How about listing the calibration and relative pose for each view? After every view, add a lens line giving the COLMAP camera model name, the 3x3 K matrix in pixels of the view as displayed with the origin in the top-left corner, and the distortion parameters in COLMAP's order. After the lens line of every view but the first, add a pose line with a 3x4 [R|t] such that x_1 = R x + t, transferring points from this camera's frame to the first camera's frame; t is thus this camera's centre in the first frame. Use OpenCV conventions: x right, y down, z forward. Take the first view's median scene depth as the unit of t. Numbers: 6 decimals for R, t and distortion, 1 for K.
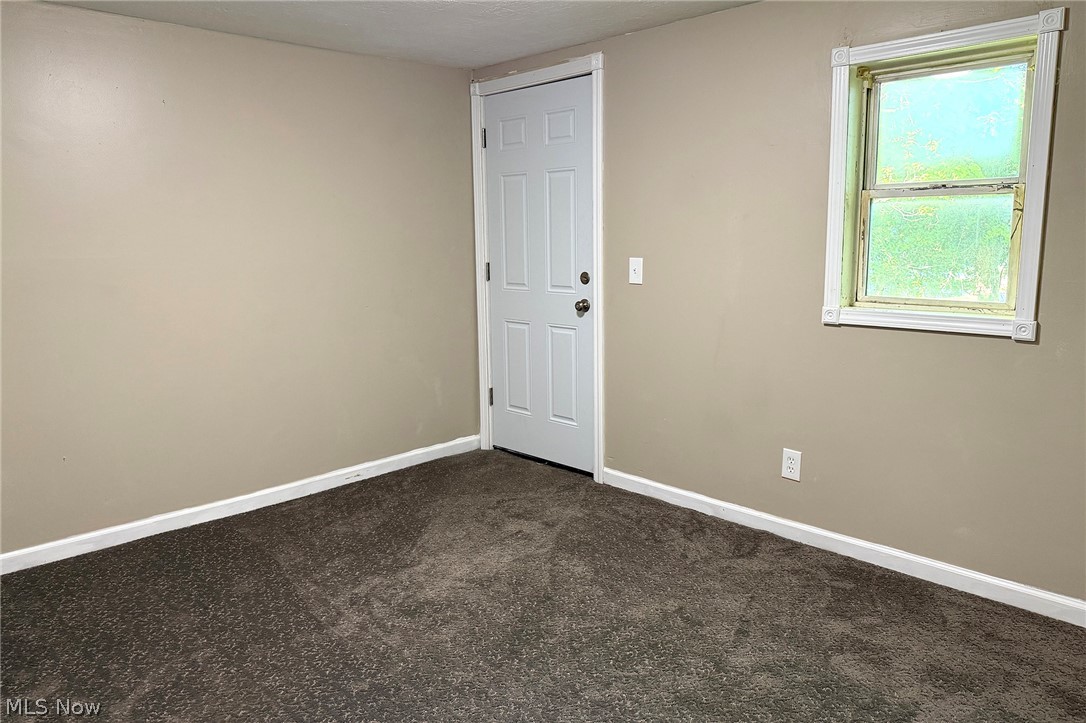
lens RADIAL K [[774.2, 0, 546.6], [0, 774.2, 396.4], [0, 0, 1]] dist [0.079132, -0.065125]
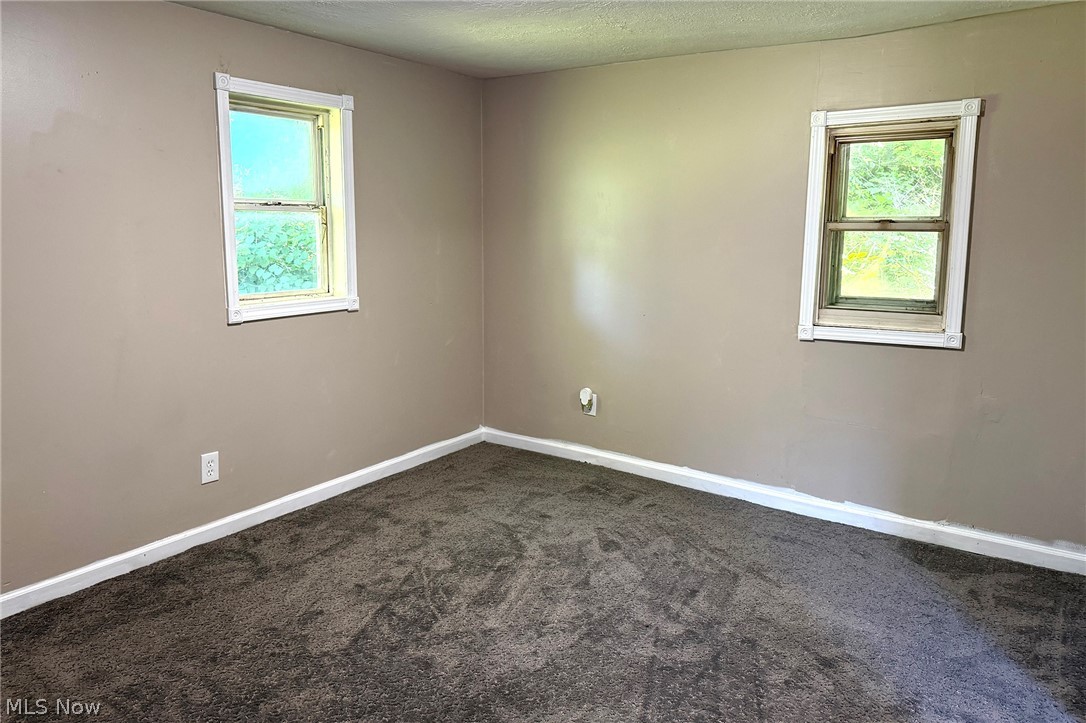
lens RADIAL K [[774.2, 0, 546.6], [0, 774.2, 396.4], [0, 0, 1]] dist [0.079132, -0.065125]
pose [[-0.202887, -0.215973, 0.955088, -0.906036], [0.199688, 0.945751, 0.256281, -0.216423], [-0.958625, 0.242716, -0.148753, 0.875224]]
